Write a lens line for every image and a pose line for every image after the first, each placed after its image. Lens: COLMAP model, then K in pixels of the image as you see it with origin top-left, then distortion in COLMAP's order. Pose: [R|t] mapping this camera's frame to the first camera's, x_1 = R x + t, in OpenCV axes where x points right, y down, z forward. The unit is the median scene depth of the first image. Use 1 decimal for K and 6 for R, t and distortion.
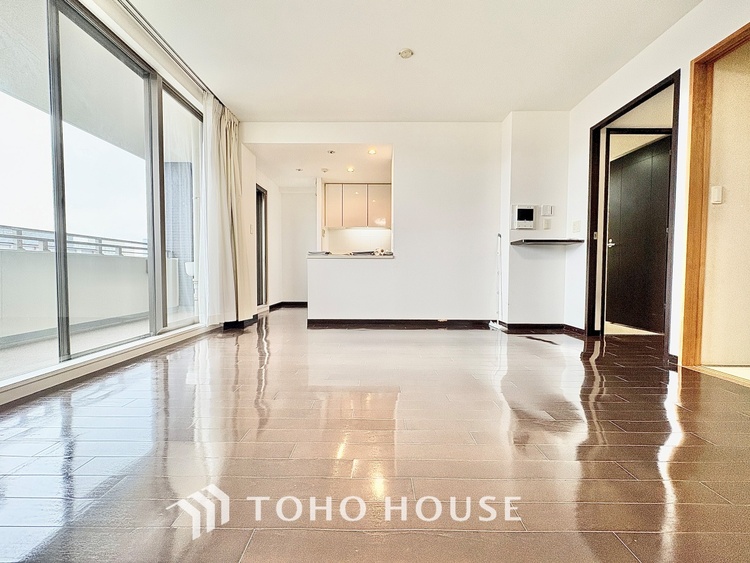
lens RADIAL K [[297.7, 0, 375.0], [0, 297.7, 281.5], [0, 0, 1]] dist [0.002222, 0.000336]
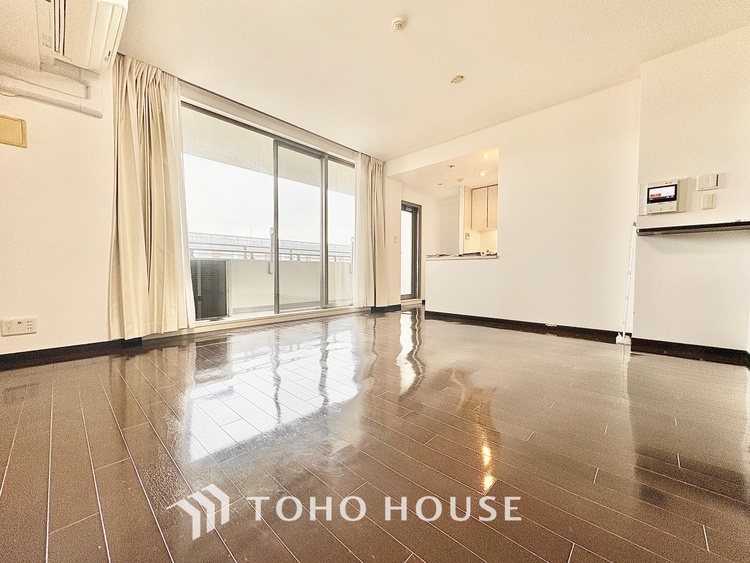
lens RADIAL K [[297.7, 0, 375.0], [0, 297.7, 281.5], [0, 0, 1]] dist [0.002222, 0.000336]
pose [[0.731843, 0.022499, -0.681102, 0.485302], [-0.026309, 0.999643, 0.004753, 0.008386], [0.680966, 0.014441, 0.732173, -0.027393]]
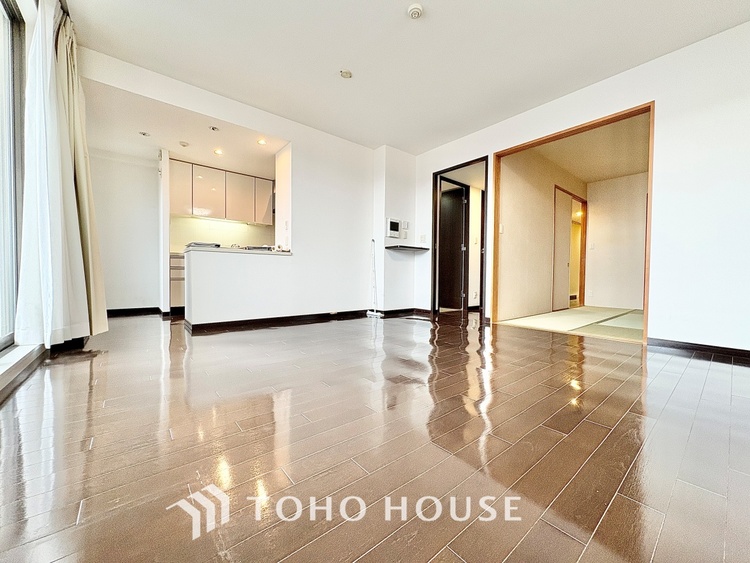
lens RADIAL K [[297.7, 0, 375.0], [0, 297.7, 281.5], [0, 0, 1]] dist [0.002222, 0.000336]
pose [[0.768598, -0.011433, 0.639629, -0.393795], [0.014583, 0.999894, 0.000350, 0.015864], [-0.639565, 0.009059, 0.768683, 0.049908]]
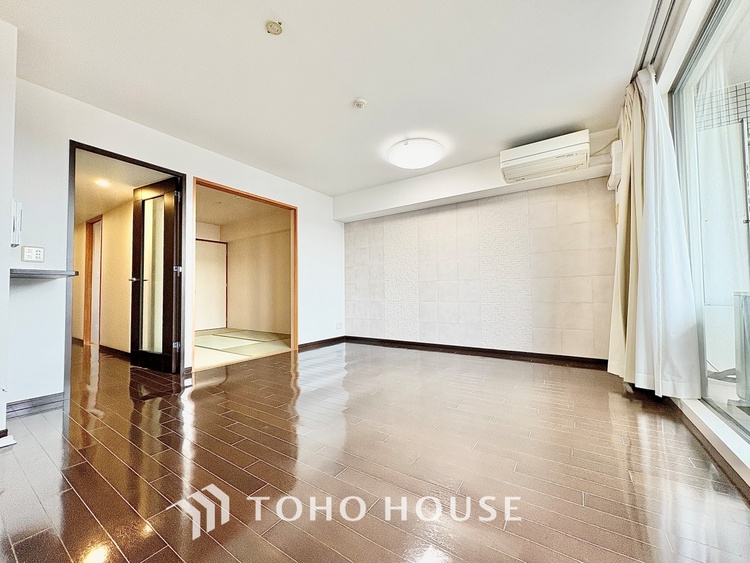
lens RADIAL K [[297.7, 0, 375.0], [0, 297.7, 281.5], [0, 0, 1]] dist [0.002222, 0.000336]
pose [[-0.829234, 0.028447, 0.558178, -0.365443], [0.029210, 0.999545, -0.007546, -0.085222], [-0.558138, 0.010047, -0.829687, 1.073927]]
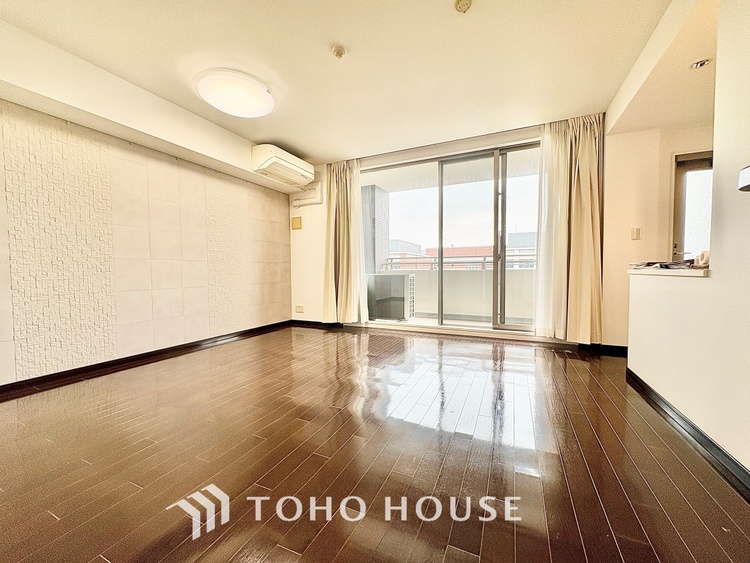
lens RADIAL K [[297.7, 0, 375.0], [0, 297.7, 281.5], [0, 0, 1]] dist [0.002222, 0.000336]
pose [[-0.415951, 0.037930, -0.908596, 0.643927], [-0.024879, 0.998281, 0.053064, -0.087803], [0.909047, 0.044677, -0.414292, 0.827429]]
